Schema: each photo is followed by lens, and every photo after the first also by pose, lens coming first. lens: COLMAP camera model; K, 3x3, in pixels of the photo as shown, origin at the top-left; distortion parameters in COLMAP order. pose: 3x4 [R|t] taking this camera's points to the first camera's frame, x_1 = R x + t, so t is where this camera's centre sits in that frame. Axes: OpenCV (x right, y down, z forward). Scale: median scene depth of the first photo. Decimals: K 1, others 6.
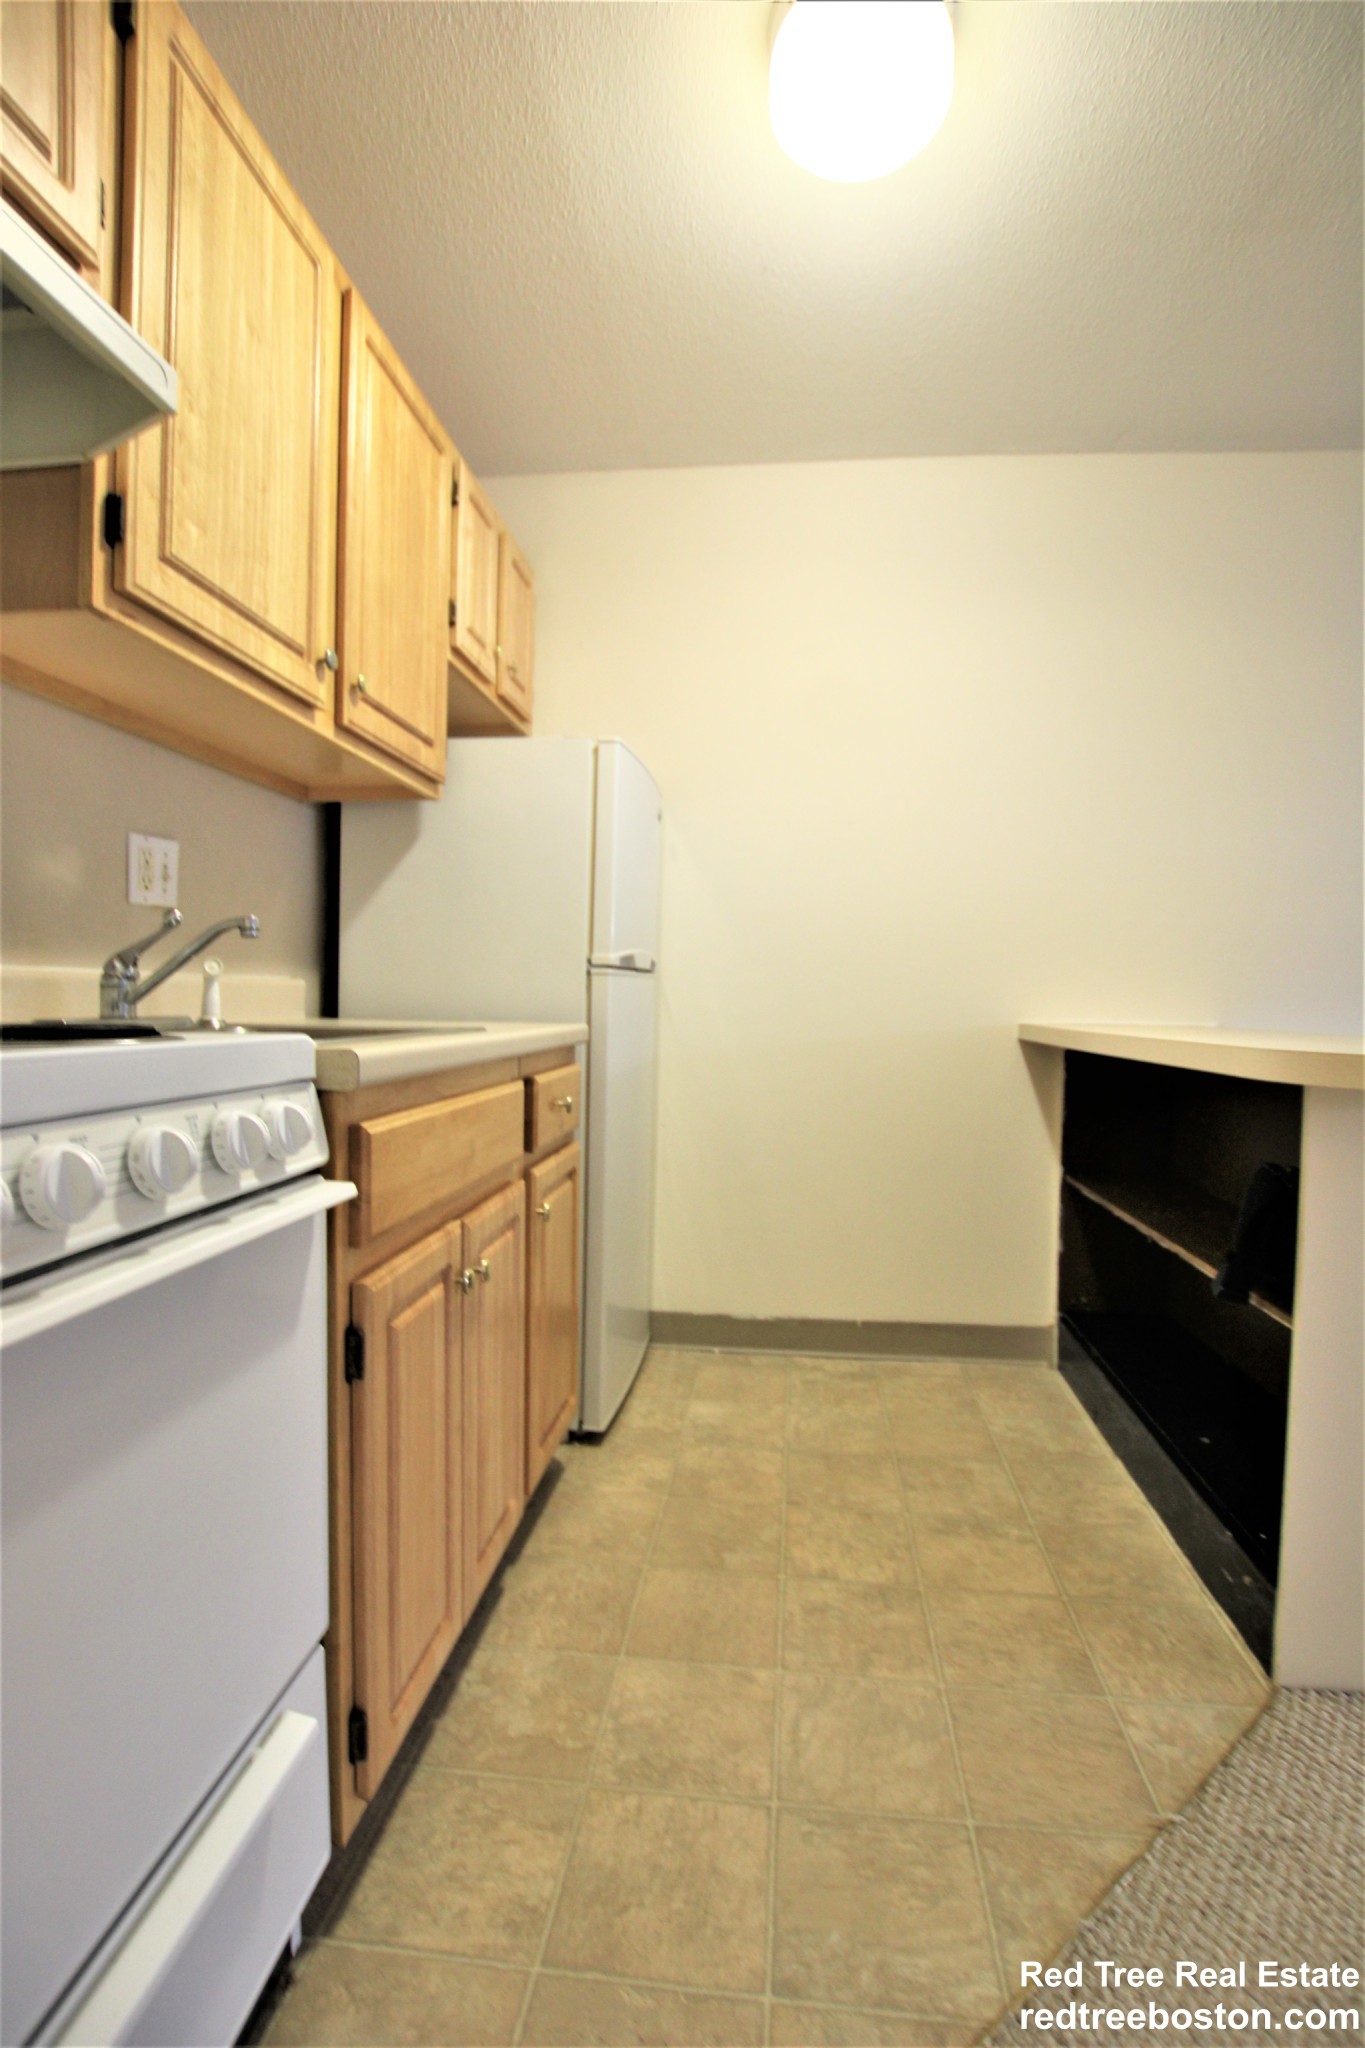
lens RADIAL K [[947.1, 0, 697.2], [0, 947.1, 1025.9], [0, 0, 1]] dist [-0.032154, 0.003731]
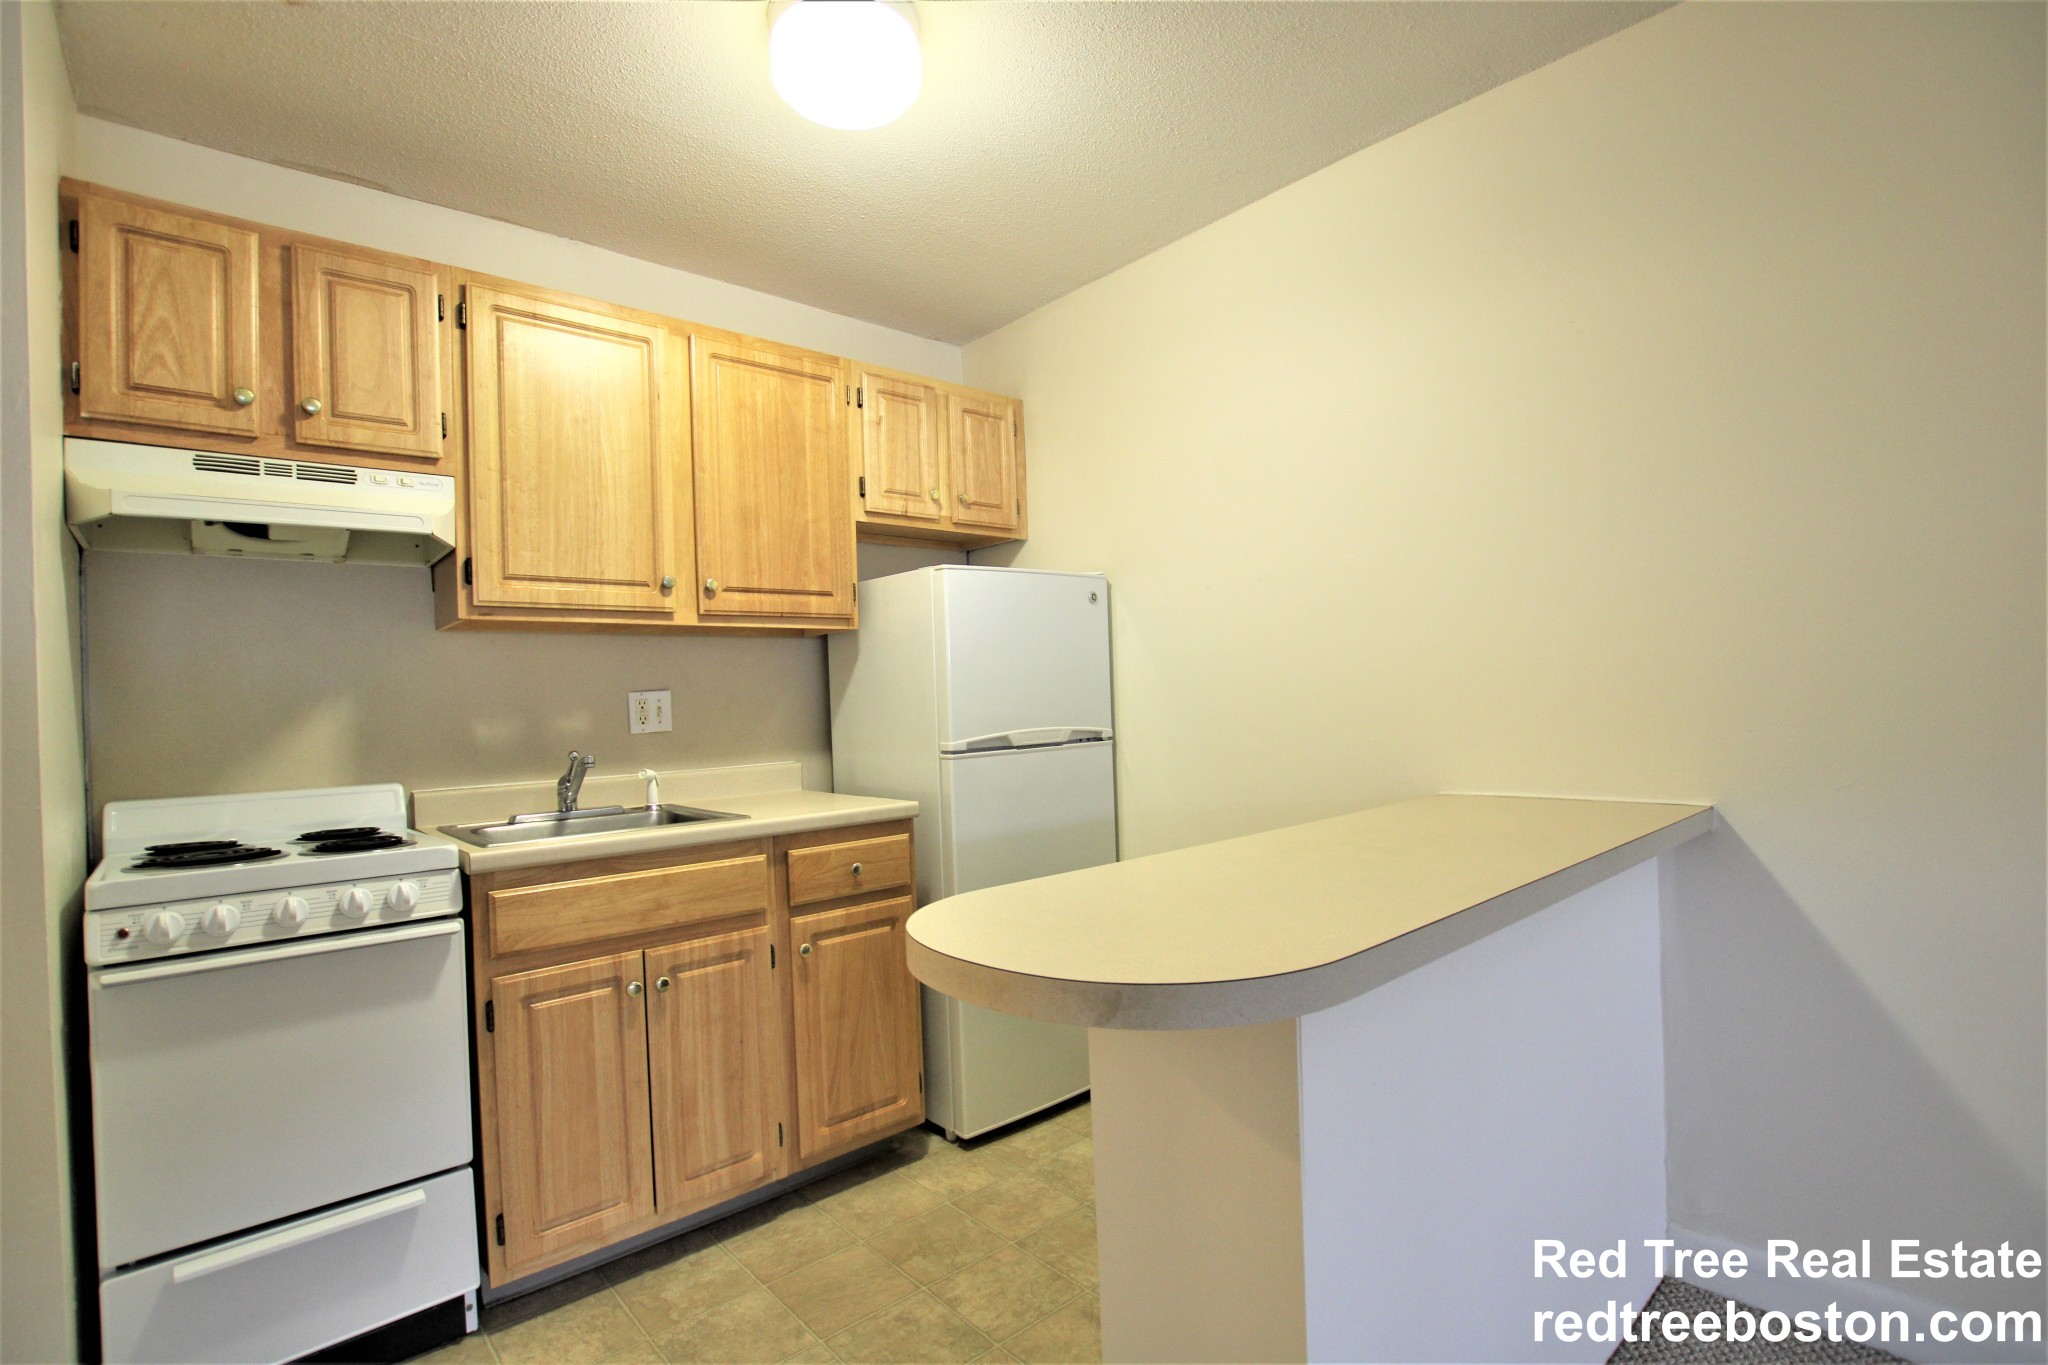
lens RADIAL K [[947.1, 0, 1023.7], [0, 947.1, 695.5], [0, 0, 1]] dist [-0.032154, 0.003731]
pose [[0.735354, -0.046276, -0.676101, 1.014226], [0.028886, 0.998899, -0.036953, -0.110877], [0.677067, 0.007644, 0.735881, 0.213048]]
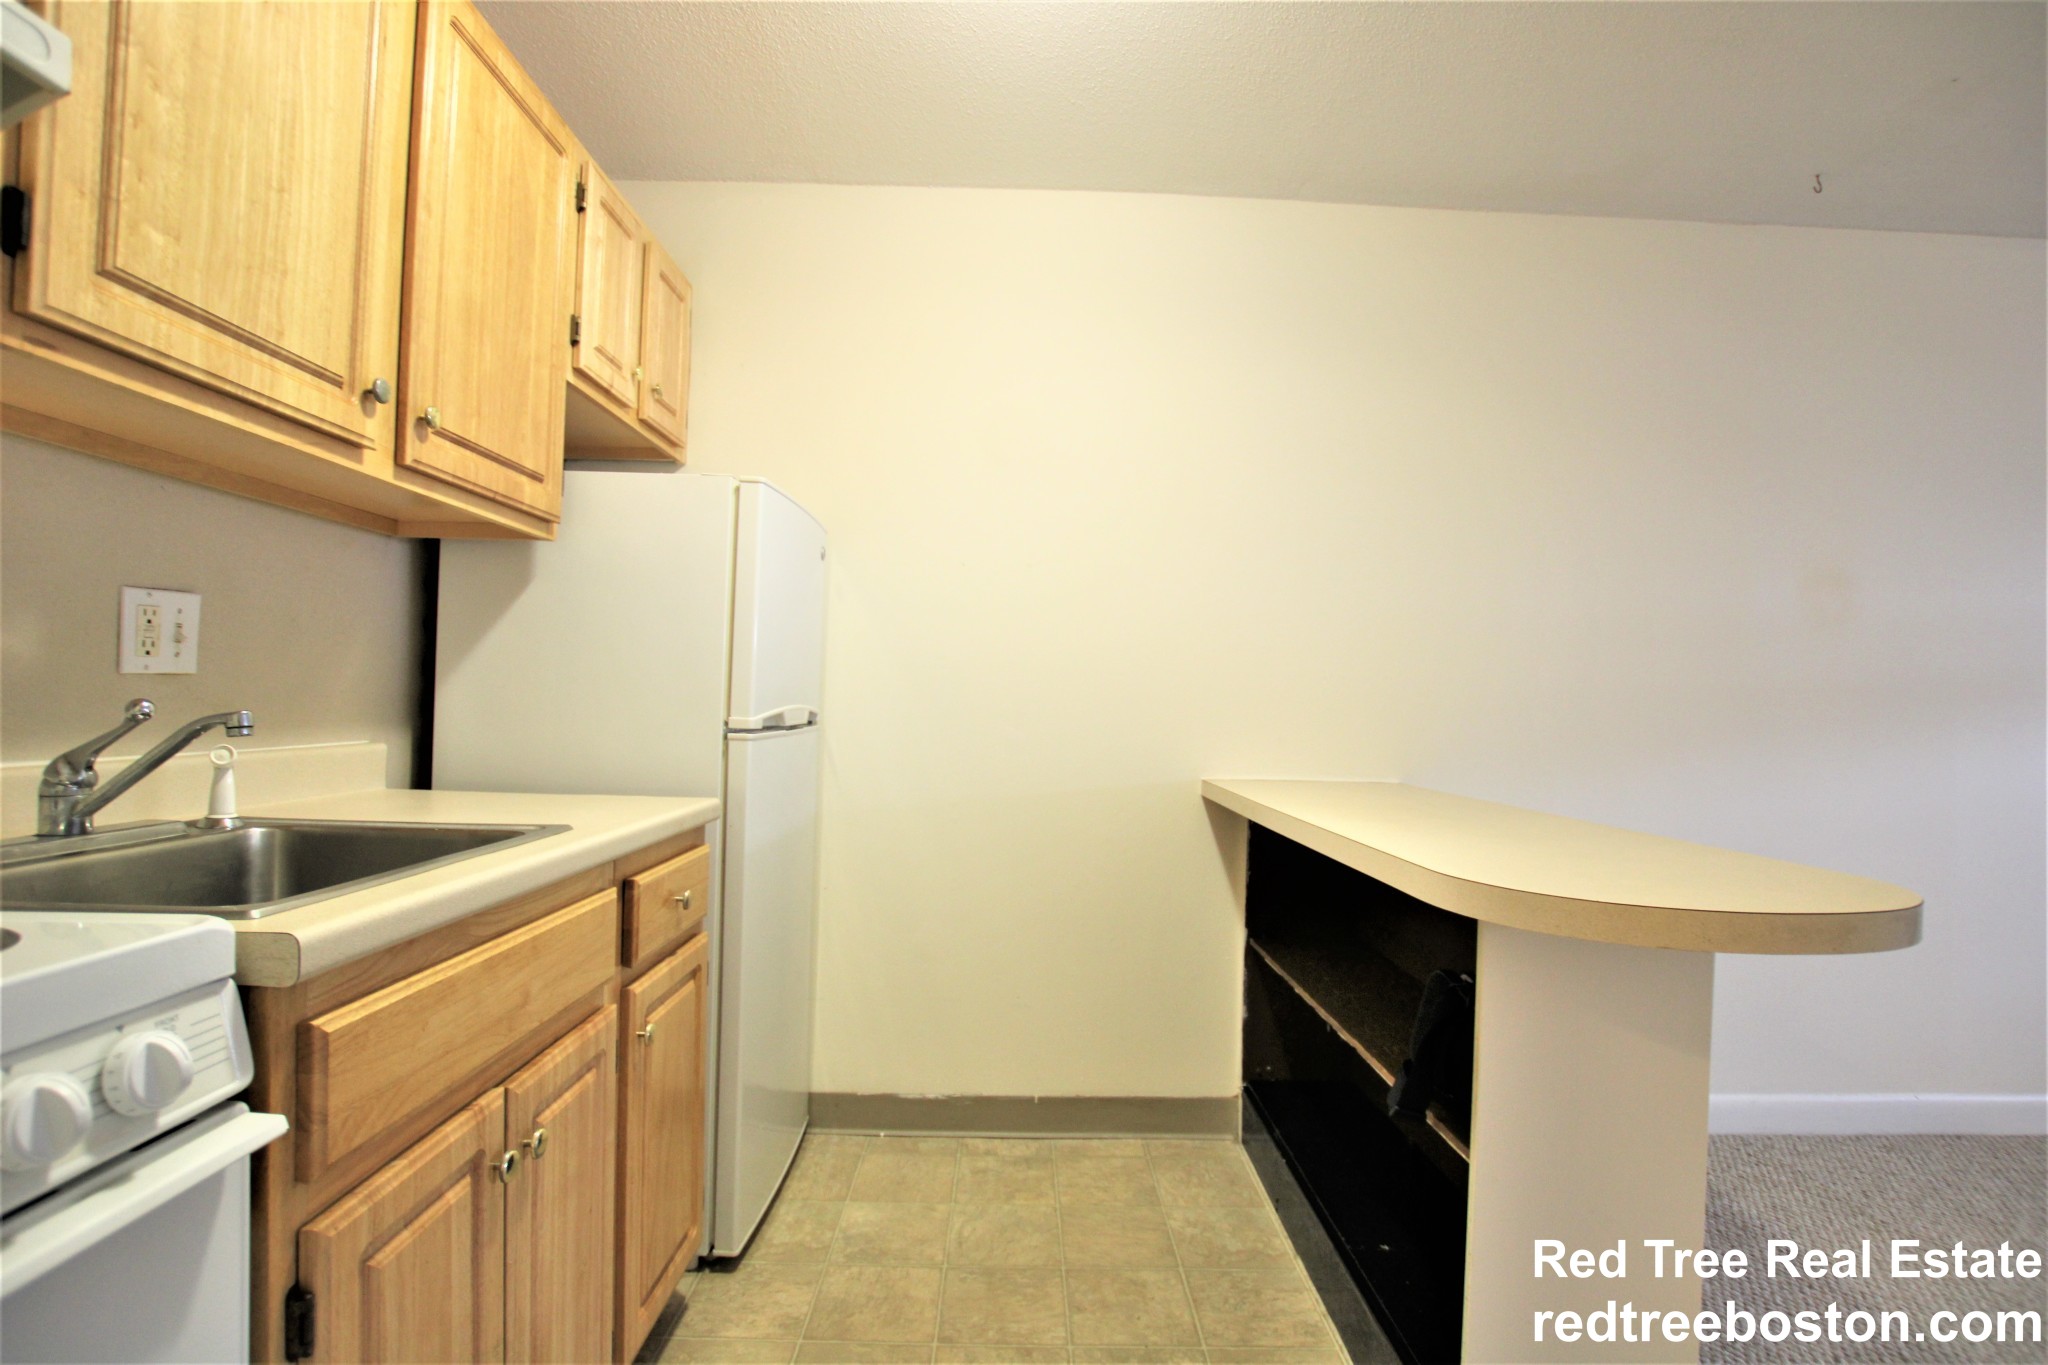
lens RADIAL K [[947.1, 0, 1026.5], [0, 947.1, 695.3], [0, 0, 1]] dist [-0.032154, 0.003731]
pose [[0.992826, 0.009412, 0.119200, 0.077025], [-0.005218, 0.999358, -0.035449, -0.083215], [-0.119457, 0.034572, 0.992237, 0.103989]]
